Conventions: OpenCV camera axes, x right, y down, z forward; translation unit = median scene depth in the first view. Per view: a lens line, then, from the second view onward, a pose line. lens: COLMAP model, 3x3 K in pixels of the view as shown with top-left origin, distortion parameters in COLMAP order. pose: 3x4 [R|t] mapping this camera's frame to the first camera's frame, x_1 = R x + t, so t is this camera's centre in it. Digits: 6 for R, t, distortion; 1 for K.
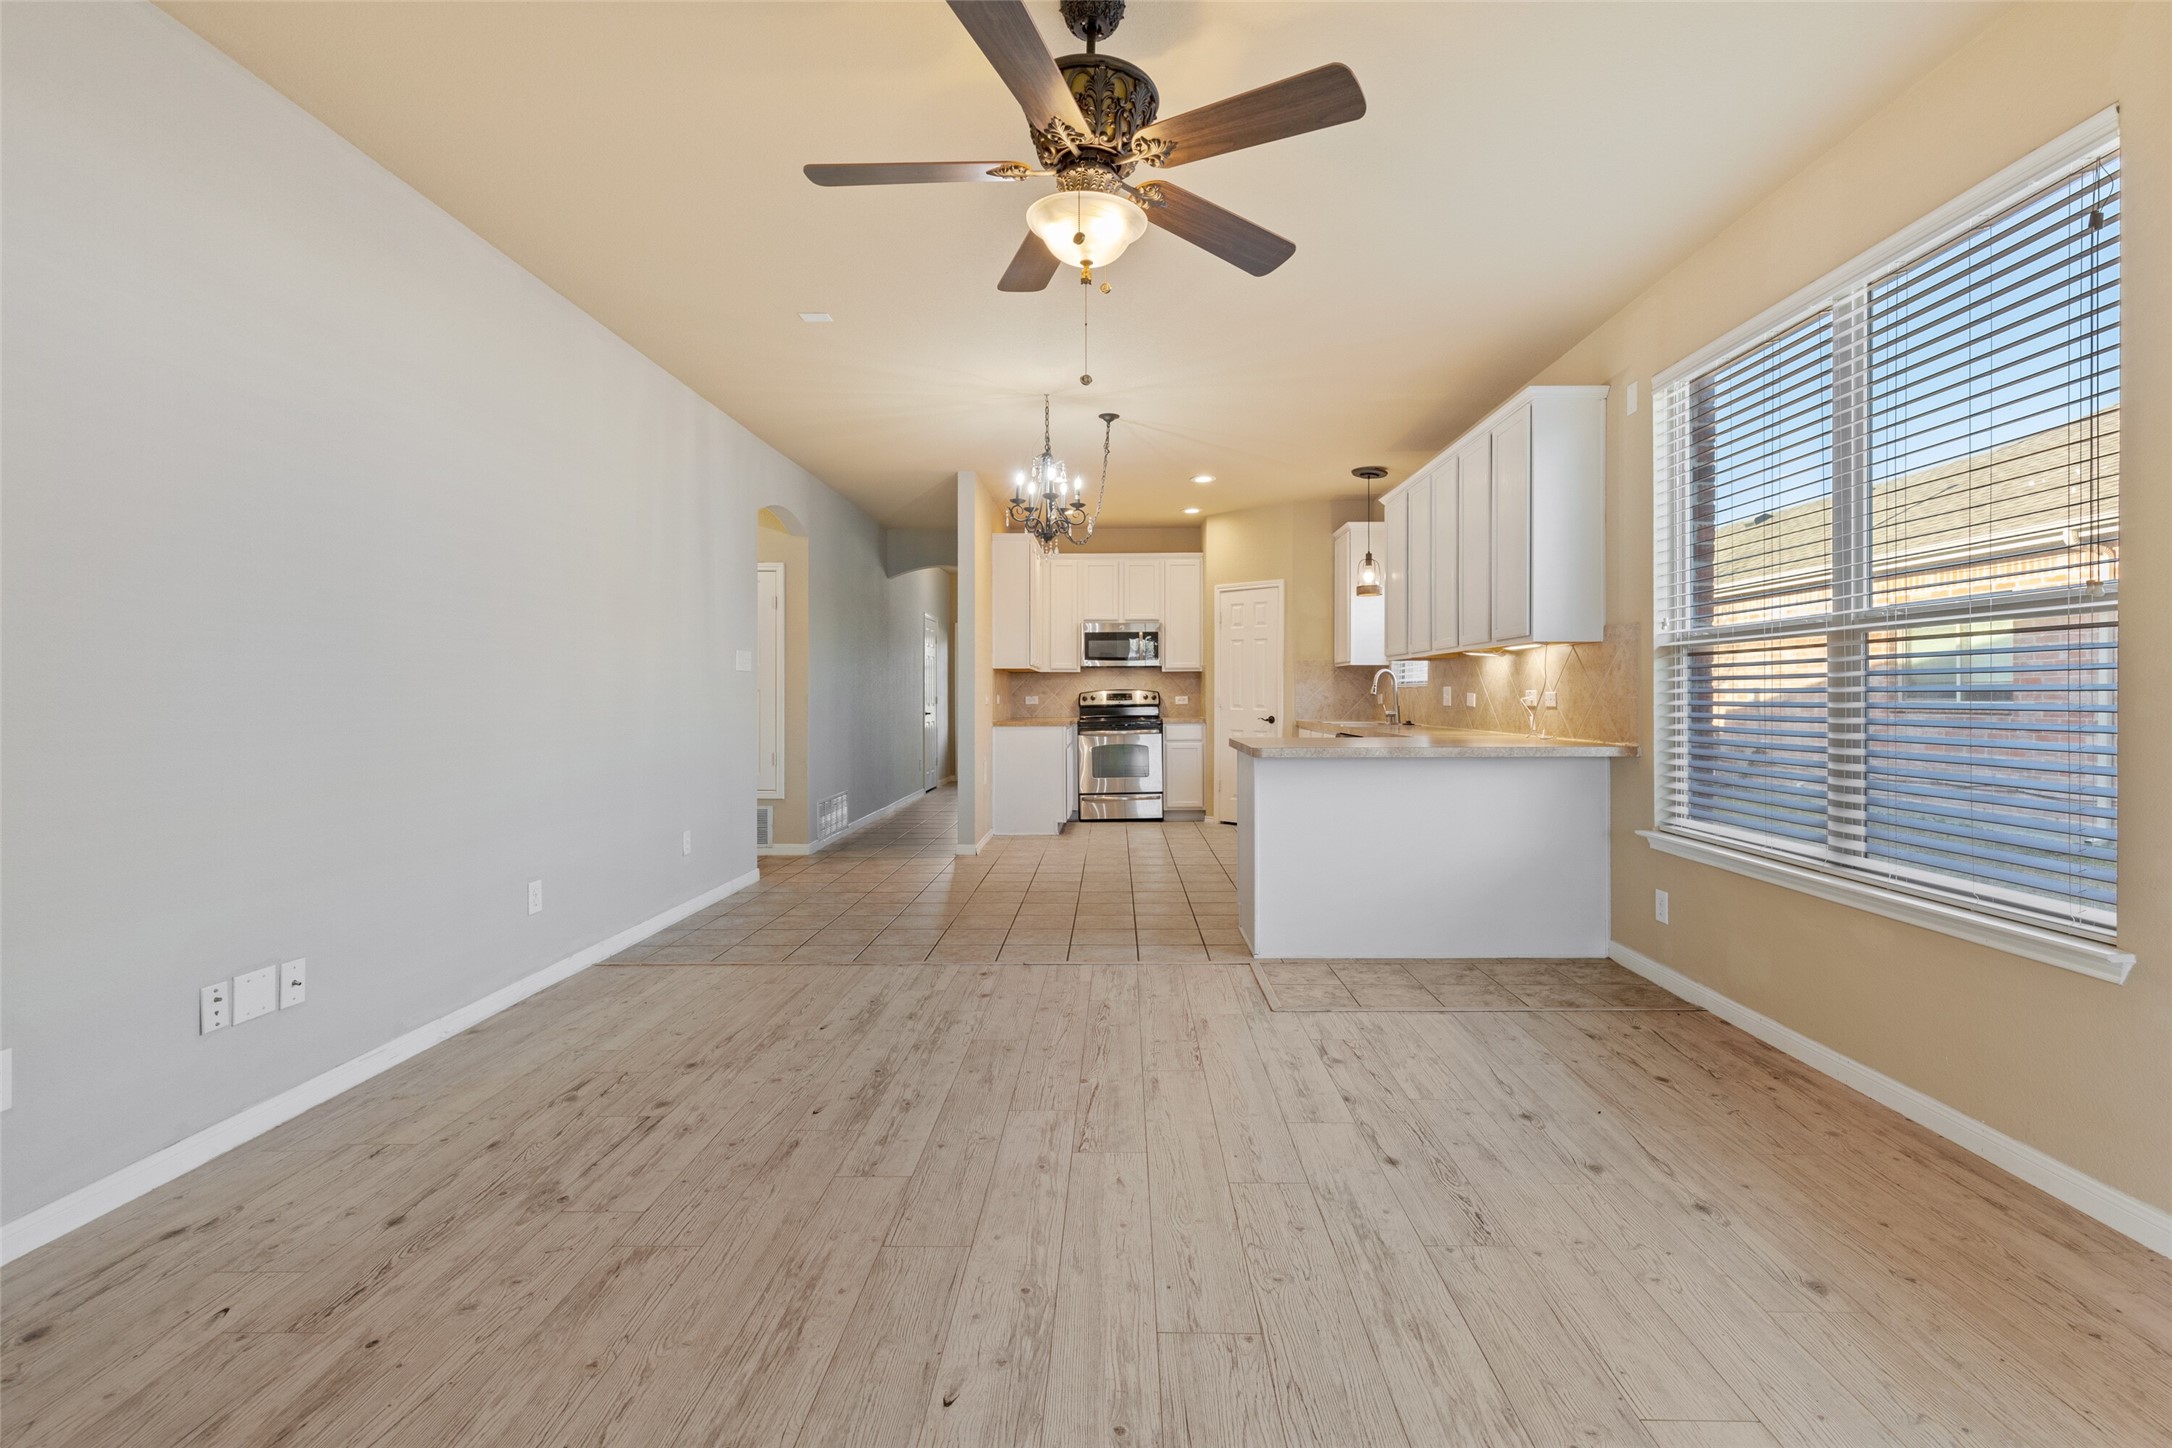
lens RADIAL K [[986.9, 0, 1106.4], [0, 986.9, 709.8], [0, 0, 1]] dist [0.012613, -0.002196]
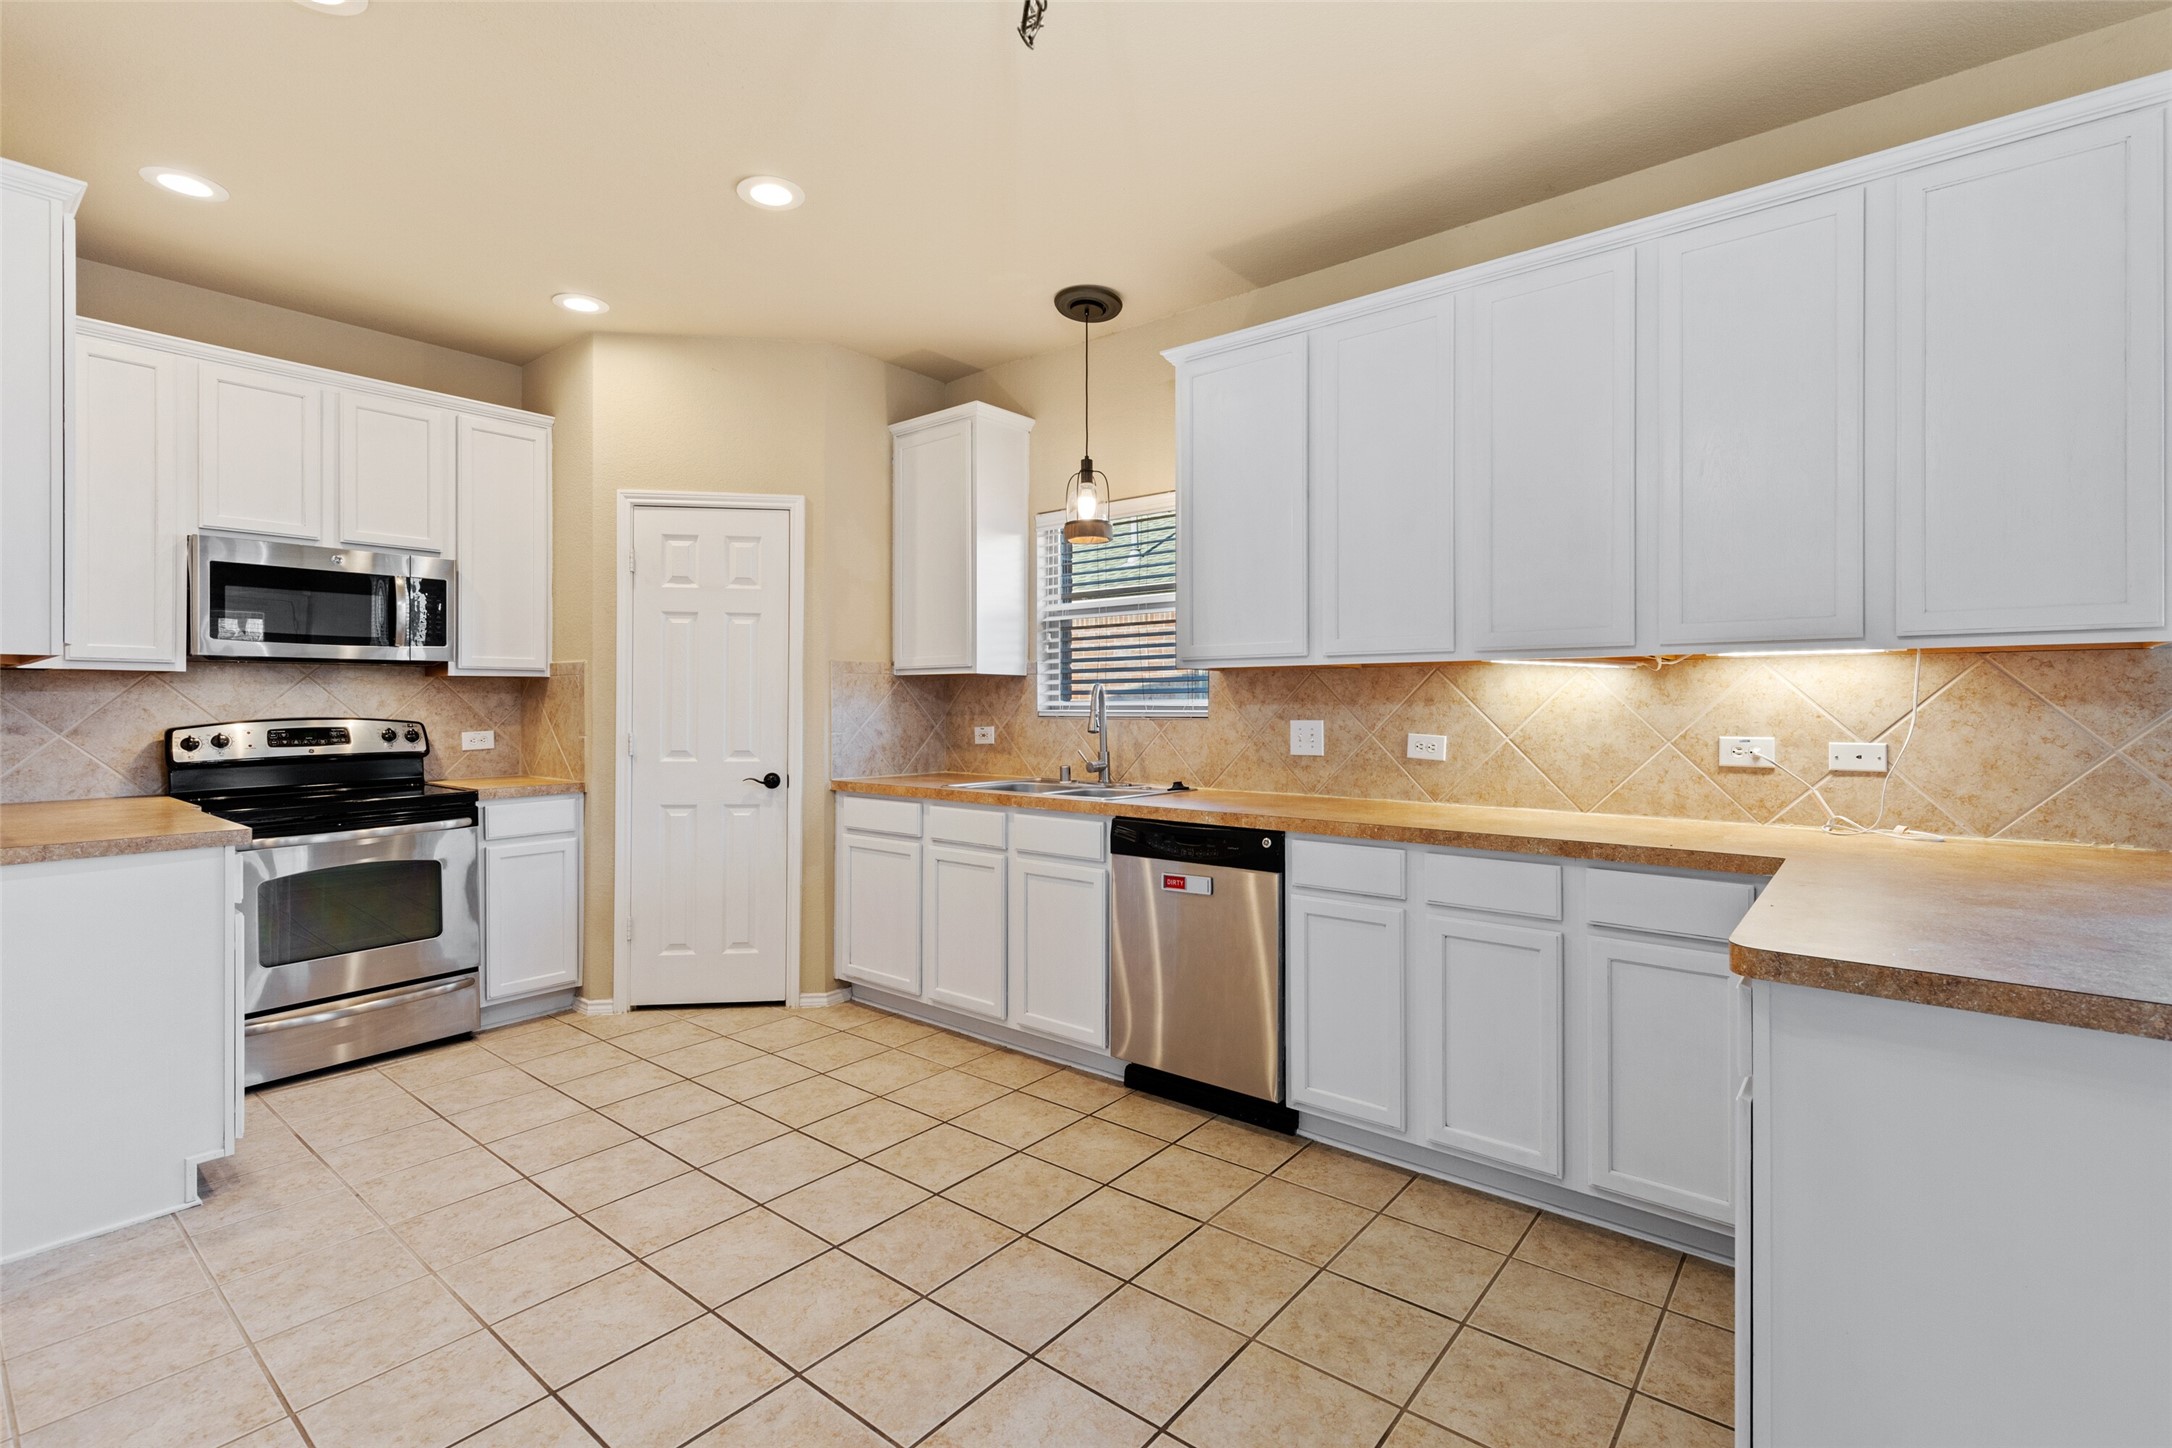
lens RADIAL K [[986.9, 0, 1088.6], [0, 986.9, 715.8], [0, 0, 1]] dist [0.012613, -0.002196]
pose [[0.609679, -0.002154, 0.792646, -0.125109], [0.014552, 0.999858, -0.008476, -0.015323], [-0.792515, 0.016702, 0.609624, 0.575124]]
